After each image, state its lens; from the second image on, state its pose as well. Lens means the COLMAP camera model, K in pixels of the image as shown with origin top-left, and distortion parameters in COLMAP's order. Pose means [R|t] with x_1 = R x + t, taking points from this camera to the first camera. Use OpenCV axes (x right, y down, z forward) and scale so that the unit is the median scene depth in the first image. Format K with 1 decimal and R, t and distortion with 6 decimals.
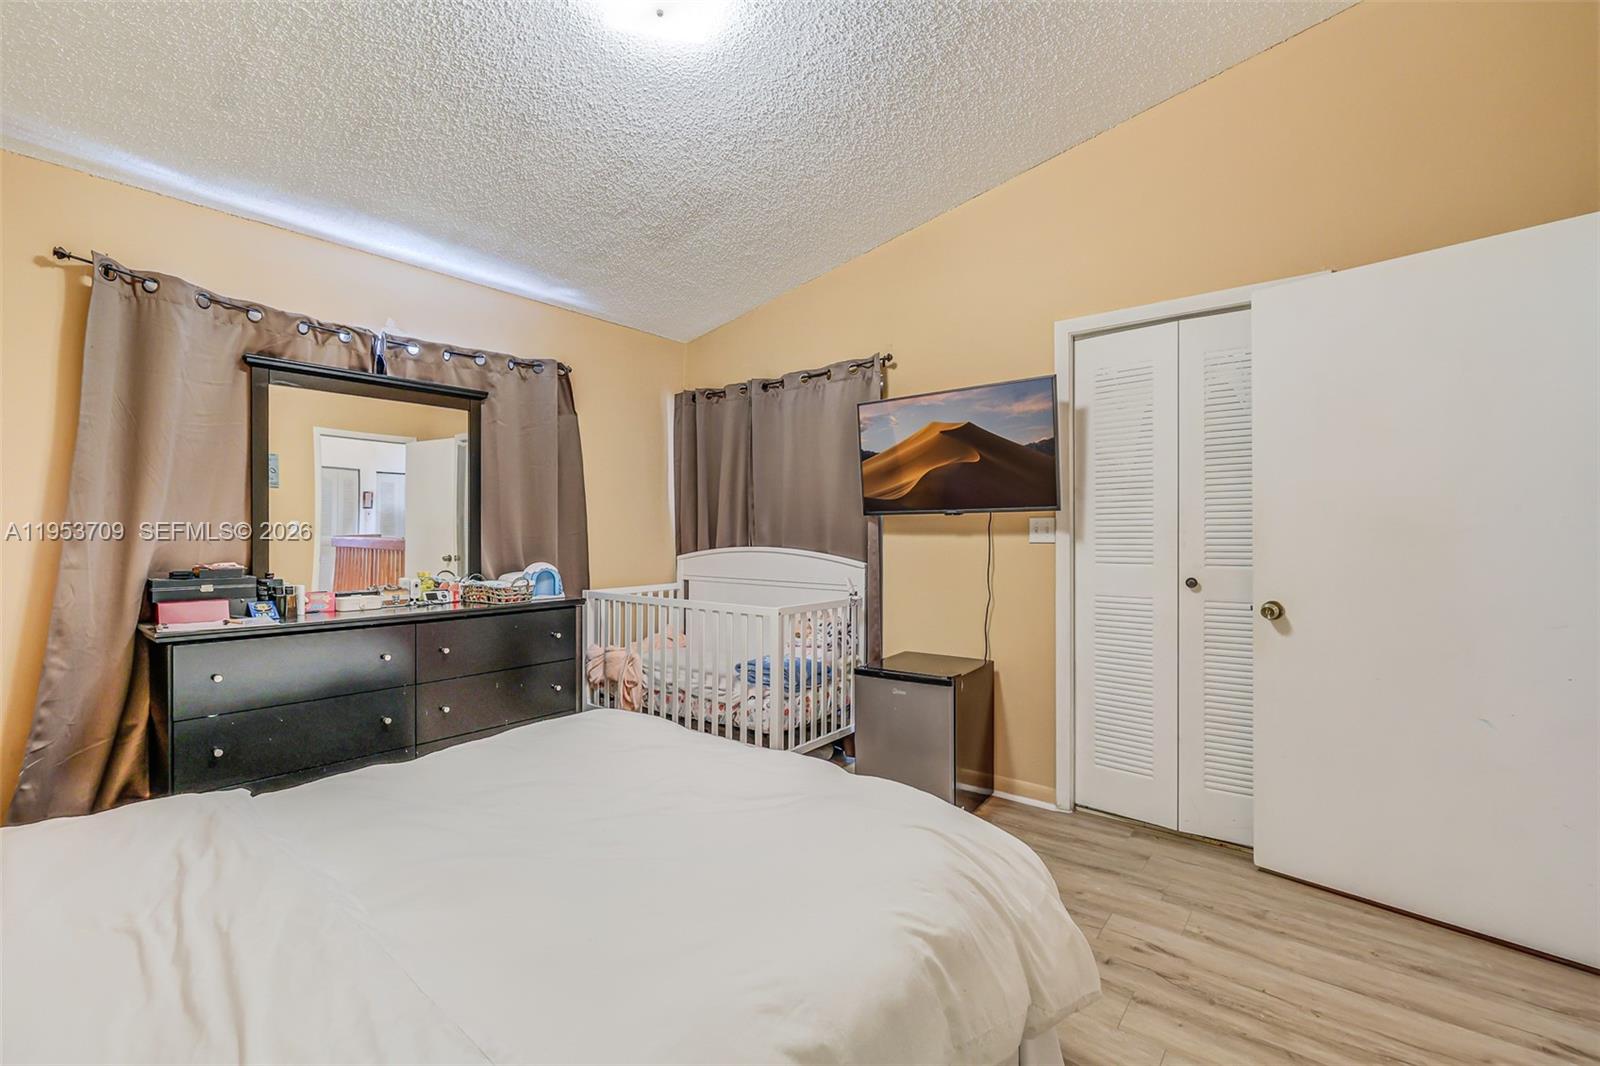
lens RADIAL K [[688.1, 0, 766.7], [0, 688.1, 539.9], [0, 0, 1]] dist [0.000249, 0.000227]
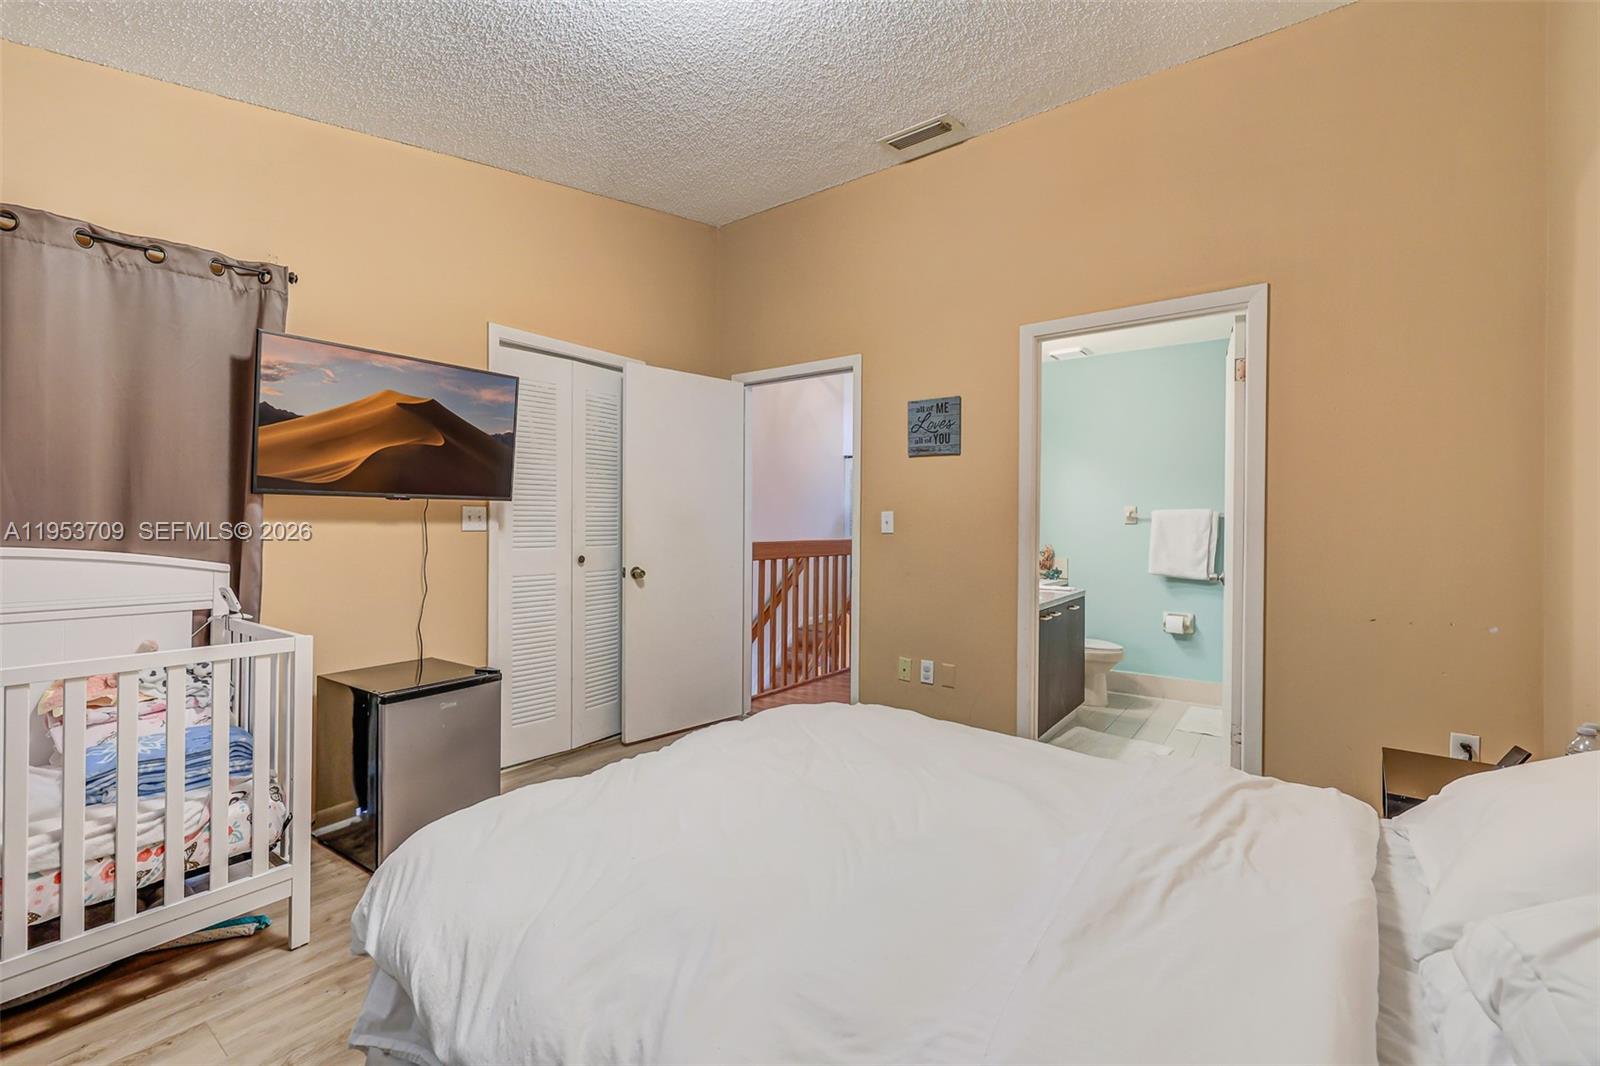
lens RADIAL K [[689.1, 0, 784.9], [0, 689.1, 531.1], [0, 0, 1]] dist [-0.000369, 0.000110]
pose [[-0.056347, -0.007046, 0.998386, -0.651335], [0.003268, 0.999968, 0.007242, -0.001245], [-0.998406, 0.003671, -0.056322, 0.589344]]
